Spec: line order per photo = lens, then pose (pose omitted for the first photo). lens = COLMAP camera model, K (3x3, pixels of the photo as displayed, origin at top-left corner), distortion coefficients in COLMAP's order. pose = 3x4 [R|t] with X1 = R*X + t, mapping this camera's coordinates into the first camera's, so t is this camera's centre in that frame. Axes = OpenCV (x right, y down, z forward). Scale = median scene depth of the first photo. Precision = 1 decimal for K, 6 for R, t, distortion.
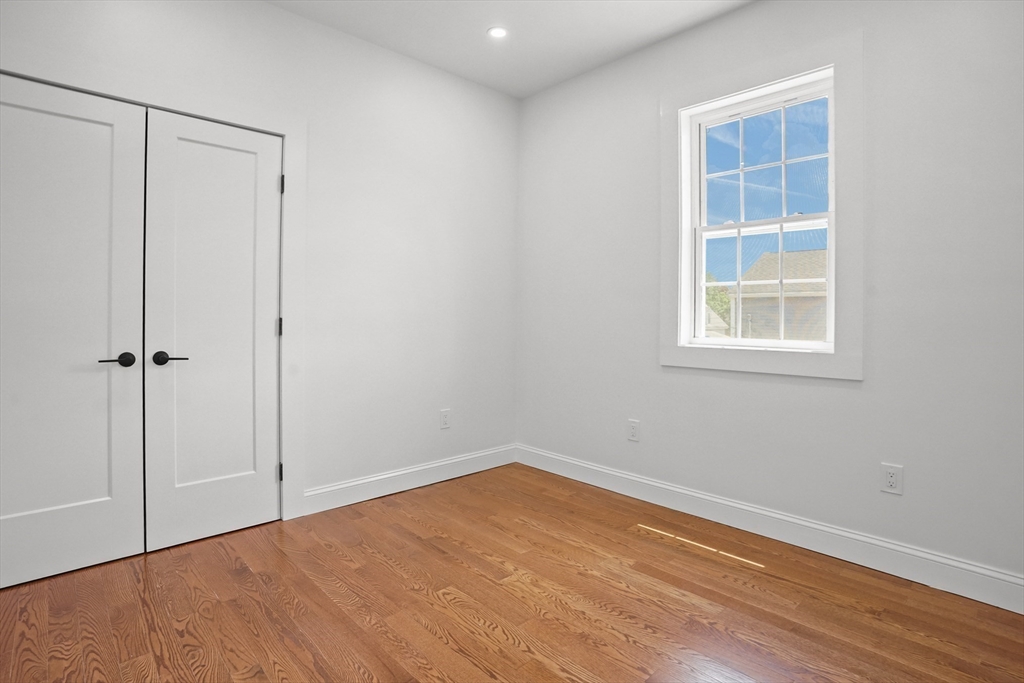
lens RADIAL K [[507.2, 0, 508.9], [0, 507.2, 328.5], [0, 0, 1]] dist [-0.075252, 0.032257]
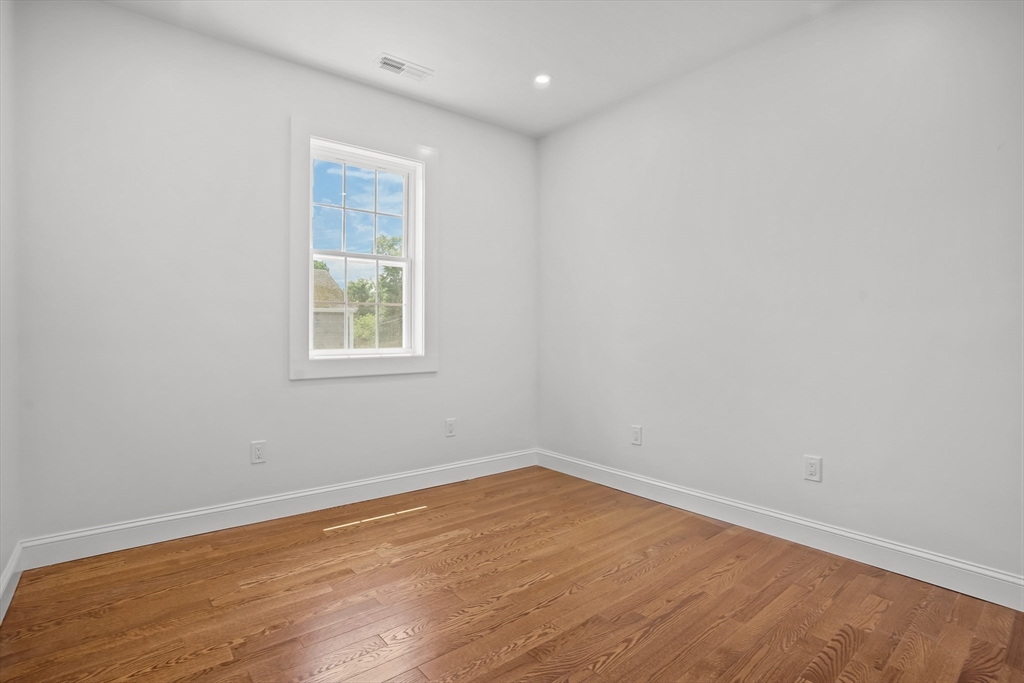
lens RADIAL K [[507.2, 0, 508.9], [0, 507.2, 328.5], [0, 0, 1]] dist [-0.075252, 0.032257]
pose [[0.077112, -0.001218, 0.997022, -0.868034], [0.021293, 0.999773, -0.000426, -0.023179], [-0.996795, 0.021263, 0.077120, 0.610713]]
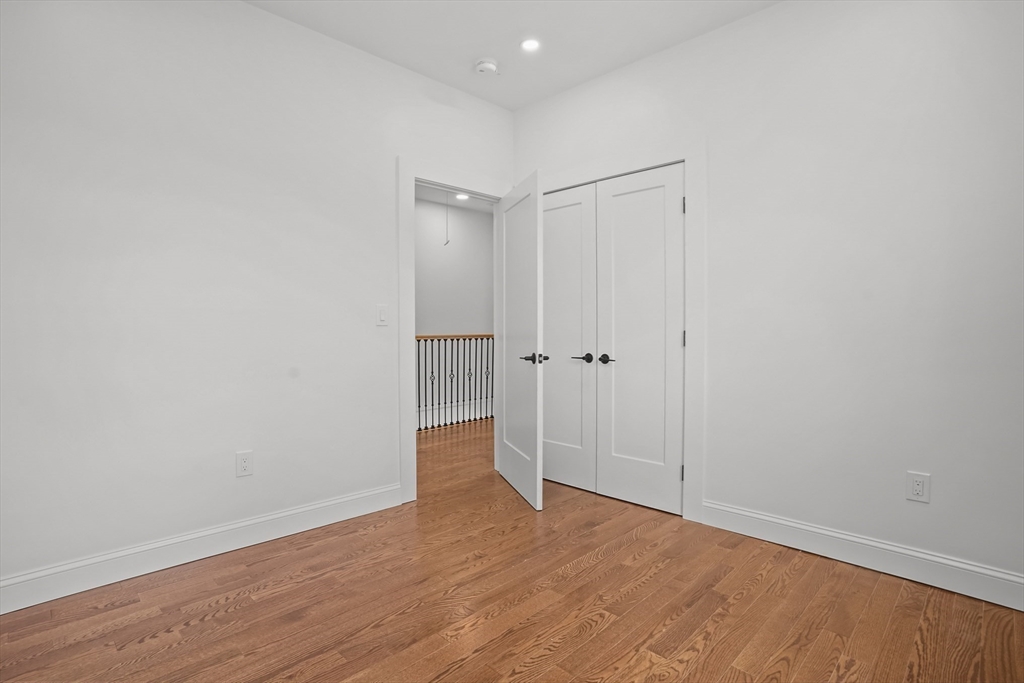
lens RADIAL K [[507.2, 0, 508.9], [0, 507.2, 328.5], [0, 0, 1]] dist [-0.075252, 0.032257]
pose [[0.031289, -0.008277, -0.999476, 0.713916], [-0.021497, 0.999729, -0.008953, -0.006925], [0.999279, 0.021766, 0.031102, 0.671420]]
